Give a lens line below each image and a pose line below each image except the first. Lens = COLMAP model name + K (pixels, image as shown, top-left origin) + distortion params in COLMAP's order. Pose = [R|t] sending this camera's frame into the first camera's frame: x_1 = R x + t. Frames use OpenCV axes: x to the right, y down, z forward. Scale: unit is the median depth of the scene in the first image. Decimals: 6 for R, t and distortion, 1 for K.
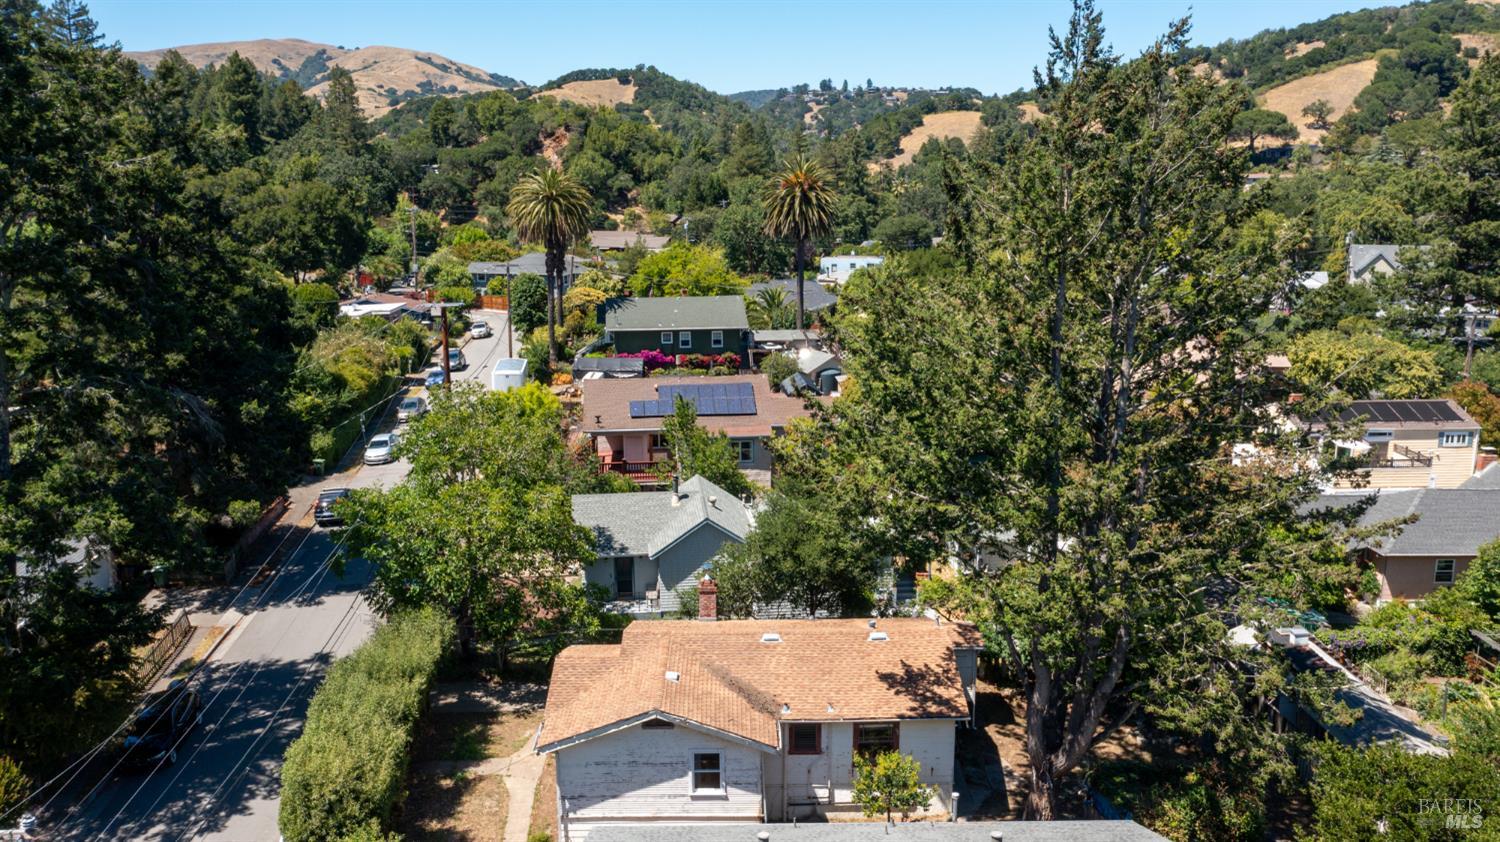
lens RADIAL K [[1179.8, 0, 749.6], [0, 1179.8, 420.2], [0, 0, 1]] dist [-0.033428, -0.003467]
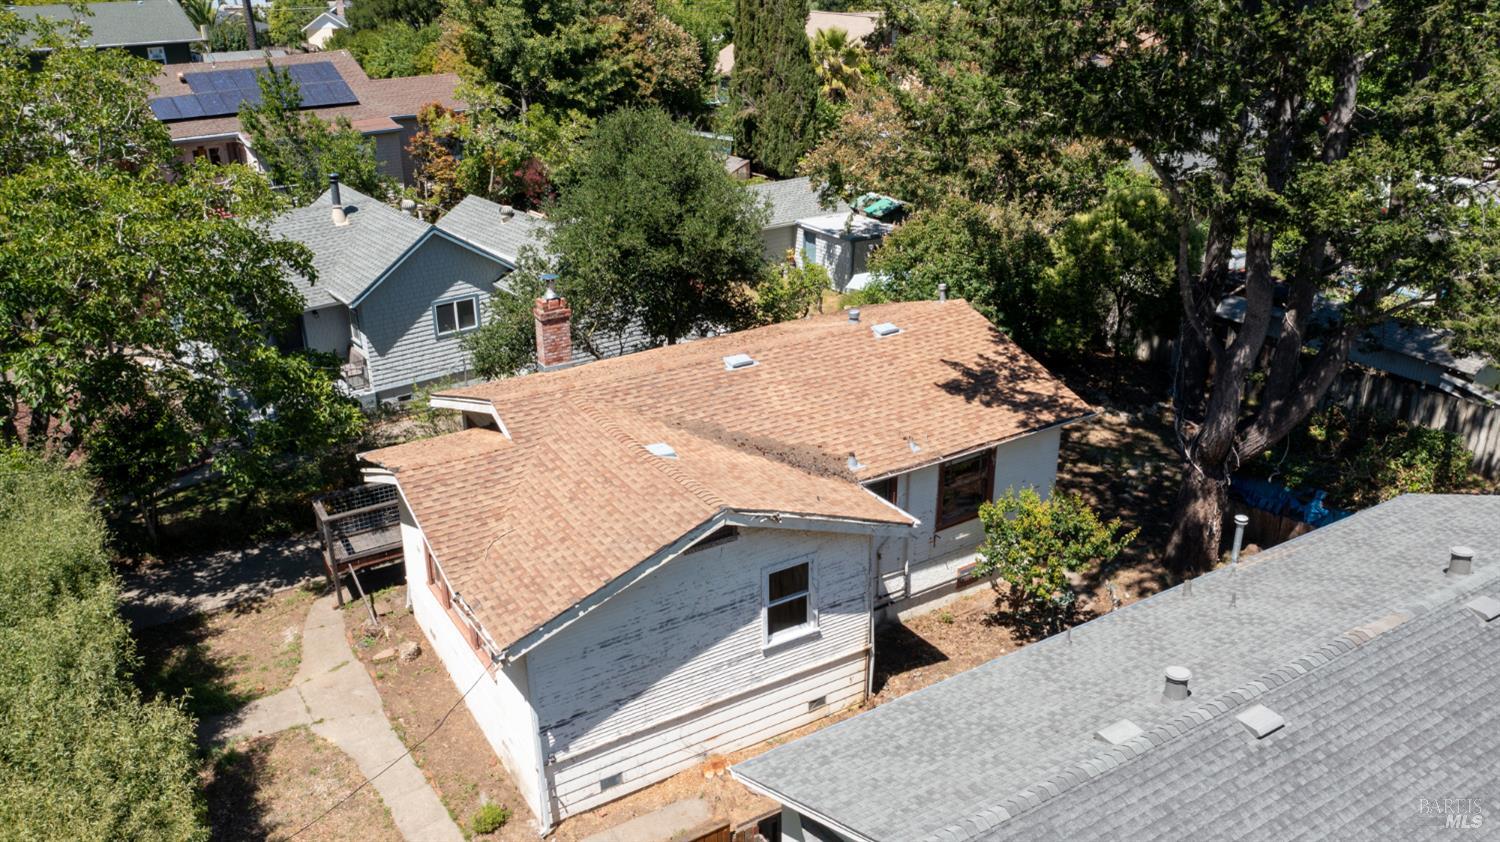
lens RADIAL K [[1179.8, 0, 750.8], [0, 1179.8, 421.5], [0, 0, 1]] dist [-0.033428, -0.003467]
pose [[0.856134, -0.198186, 0.477238, -0.292946], [0.107557, 0.971647, 0.210553, 0.101256], [-0.505436, -0.128932, 0.853177, 0.550660]]
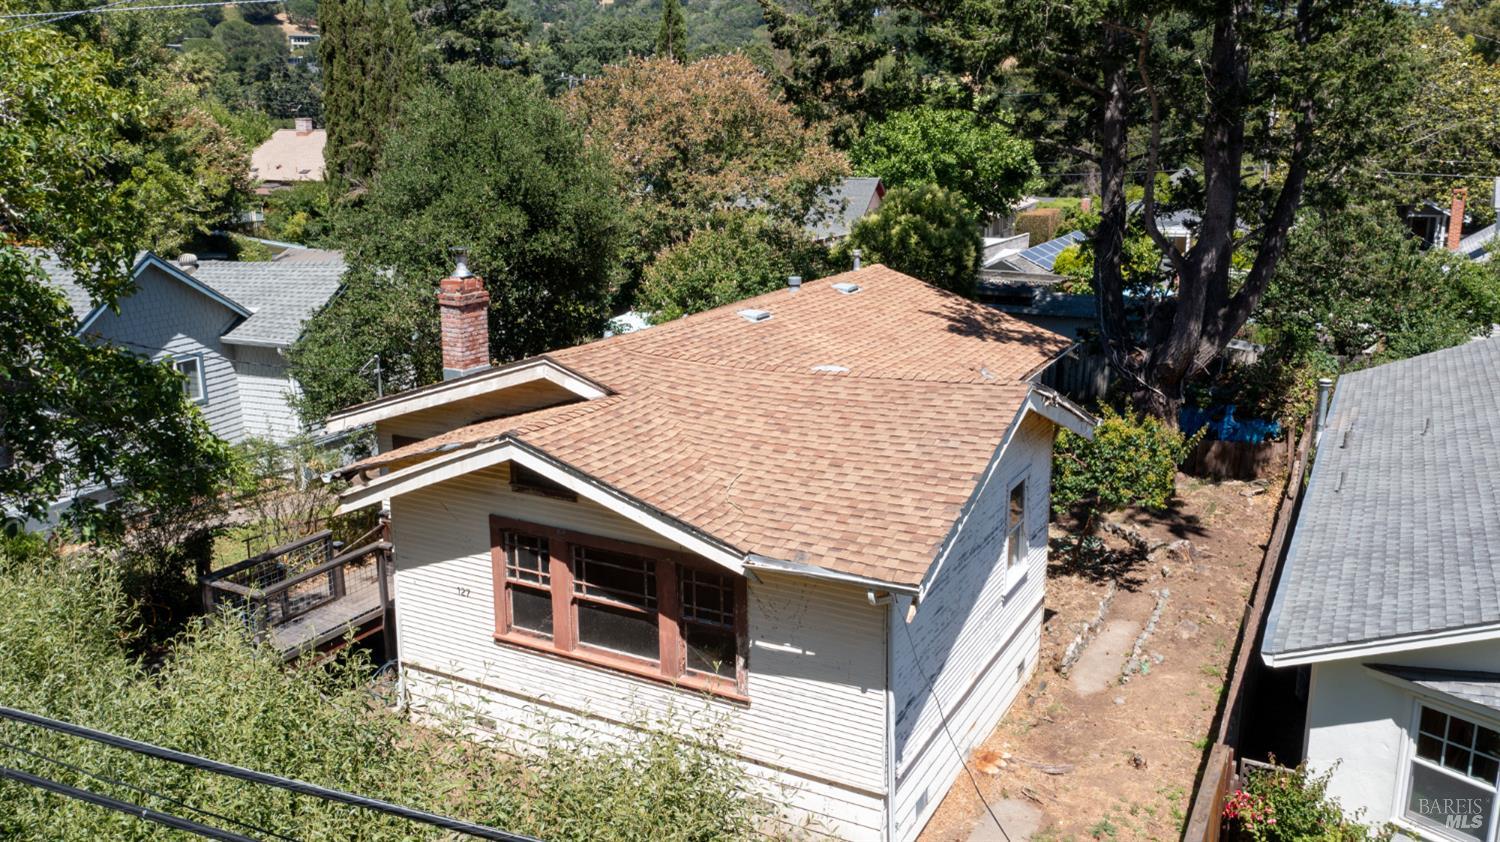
lens RADIAL K [[1179.8, 0, 750.0], [0, 1179.8, 420.6], [0, 0, 1]] dist [-0.033428, -0.003467]
pose [[0.475084, -0.201371, 0.856589, -0.448573], [0.180091, 0.975108, 0.129351, 0.182762], [-0.861314, 0.092812, 0.499524, 0.854370]]
